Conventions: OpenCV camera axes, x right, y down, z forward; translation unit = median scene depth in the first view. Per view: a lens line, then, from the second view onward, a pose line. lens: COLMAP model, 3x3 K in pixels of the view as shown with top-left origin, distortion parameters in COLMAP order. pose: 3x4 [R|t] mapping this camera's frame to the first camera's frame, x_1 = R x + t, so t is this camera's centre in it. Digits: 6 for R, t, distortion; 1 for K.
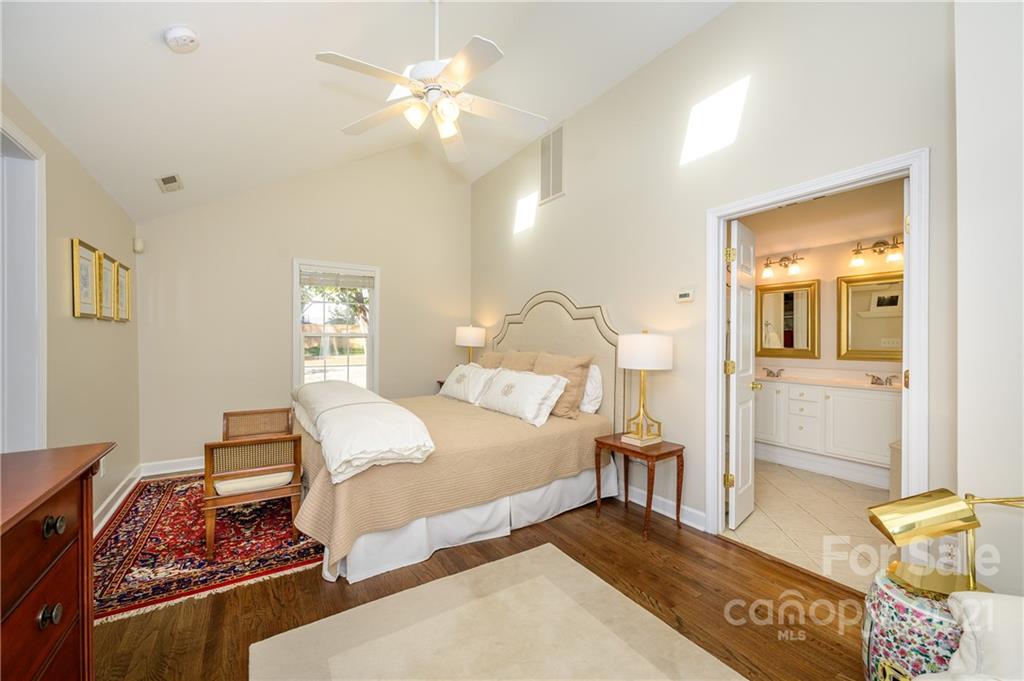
lens RADIAL K [[399.5, 0, 512.0], [0, 399.5, 340.5], [0, 0, 1]] dist [-0.000660, -0.000016]
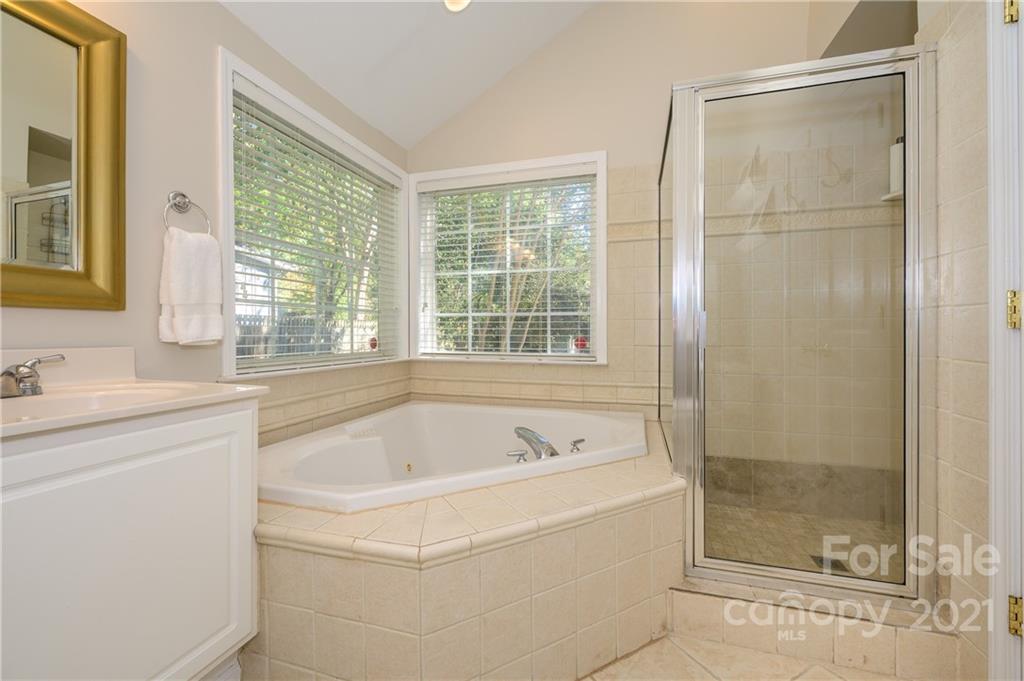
lens RADIAL K [[406.0, 0, 512.6], [0, 406.0, 339.7], [0, 0, 1]] dist [-0.000673, 0.000070]
pose [[-0.647392, -0.019717, 0.761902, 0.412955], [0.002961, 0.999593, 0.028384, 0.051678], [-0.762152, 0.020631, -0.647070, 0.723533]]
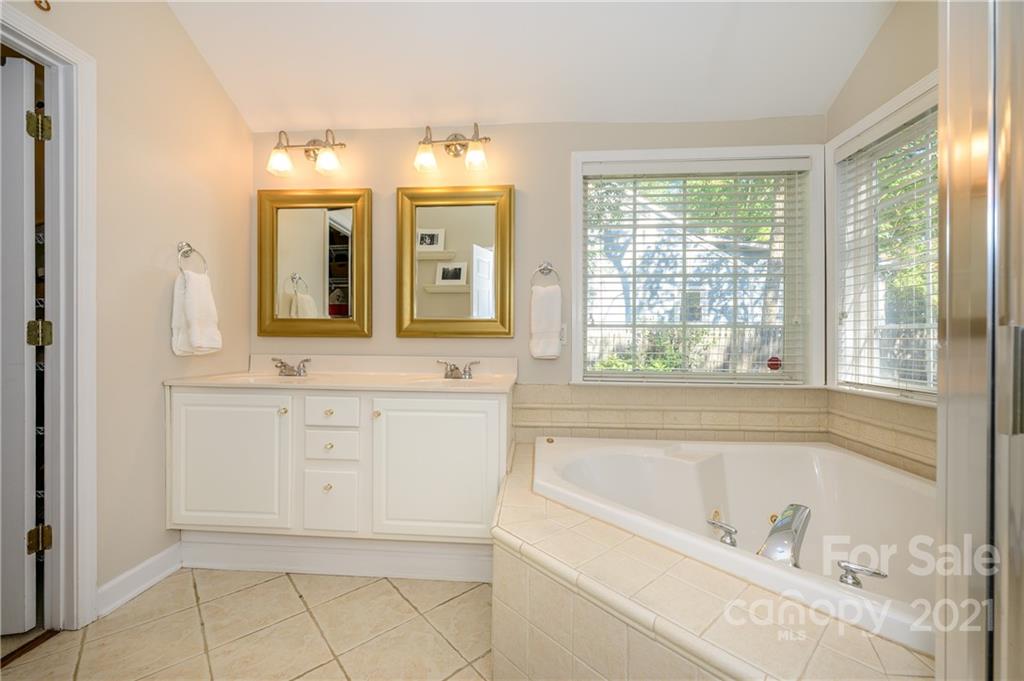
lens RADIAL K [[406.0, 0, 512.6], [0, 406.0, 339.7], [0, 0, 1]] dist [-0.000673, 0.000070]
pose [[0.593476, -0.001259, 0.804851, 0.394691], [0.001229, 0.999999, 0.000658, 0.043000], [-0.804851, 0.000599, 0.593477, 0.465103]]
